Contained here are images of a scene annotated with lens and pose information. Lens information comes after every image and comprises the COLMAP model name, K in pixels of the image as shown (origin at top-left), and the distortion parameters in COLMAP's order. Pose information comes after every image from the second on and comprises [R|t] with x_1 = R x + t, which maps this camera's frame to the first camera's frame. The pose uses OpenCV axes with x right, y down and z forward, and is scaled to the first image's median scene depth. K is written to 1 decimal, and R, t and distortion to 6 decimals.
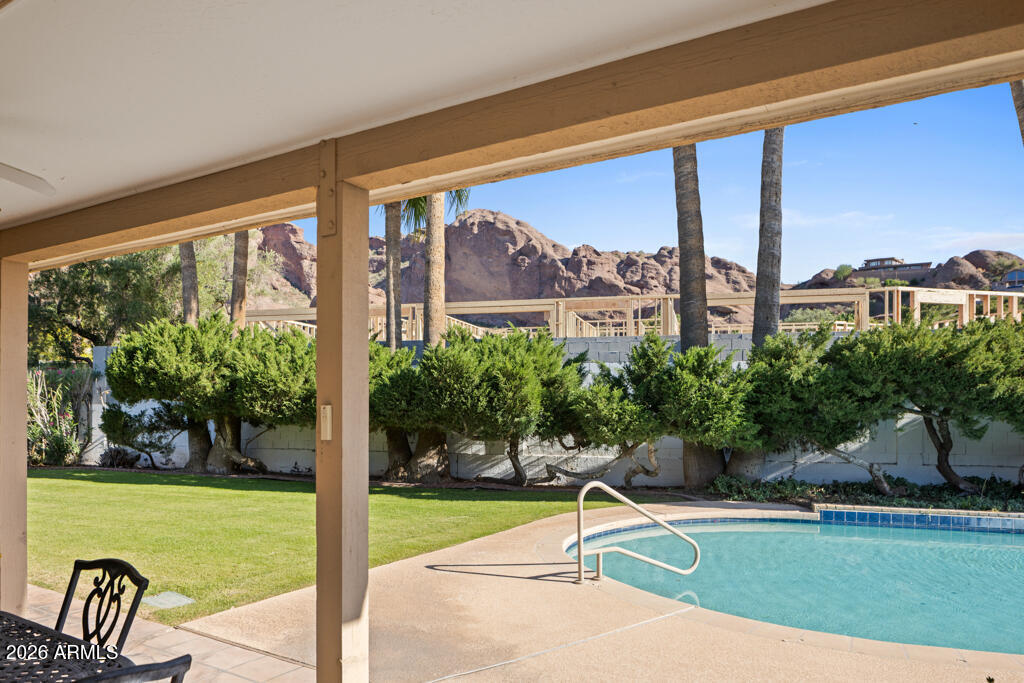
lens RADIAL K [[713.7, 0, 506.1], [0, 713.7, 404.1], [0, 0, 1]] dist [-0.006222, -0.001276]
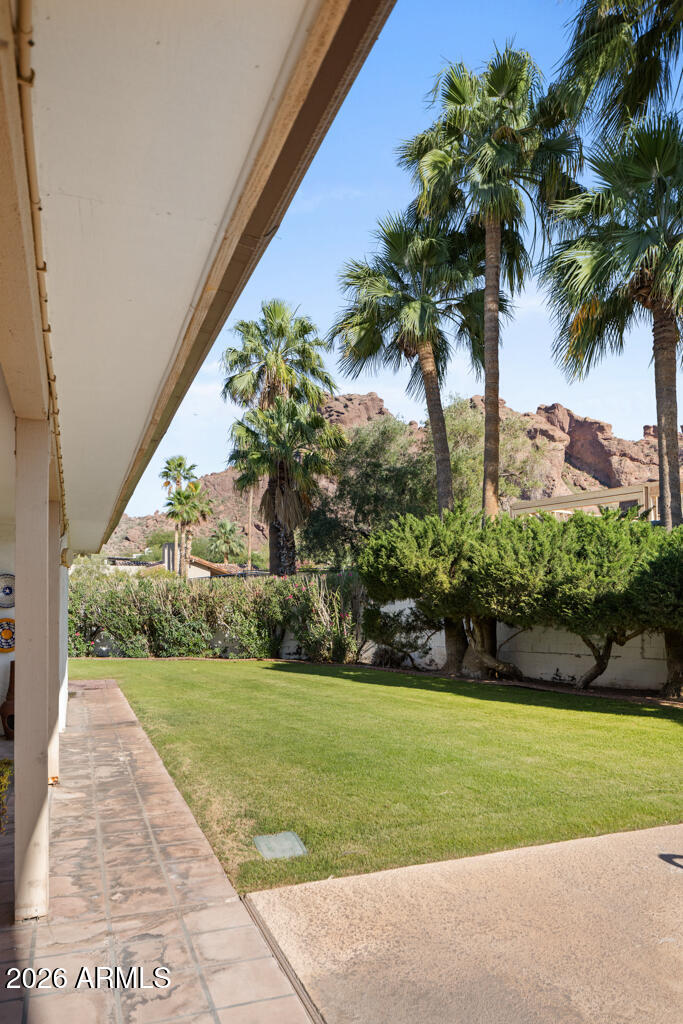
lens RADIAL K [[719.5, 0, 338.7], [0, 719.5, 579.6], [0, 0, 1]] dist [-0.001160, -0.000635]
pose [[0.798296, -0.033902, -0.601310, 0.022868], [0.011760, 0.999101, -0.040717, 0.006409], [0.602151, 0.025433, 0.797977, 0.151381]]
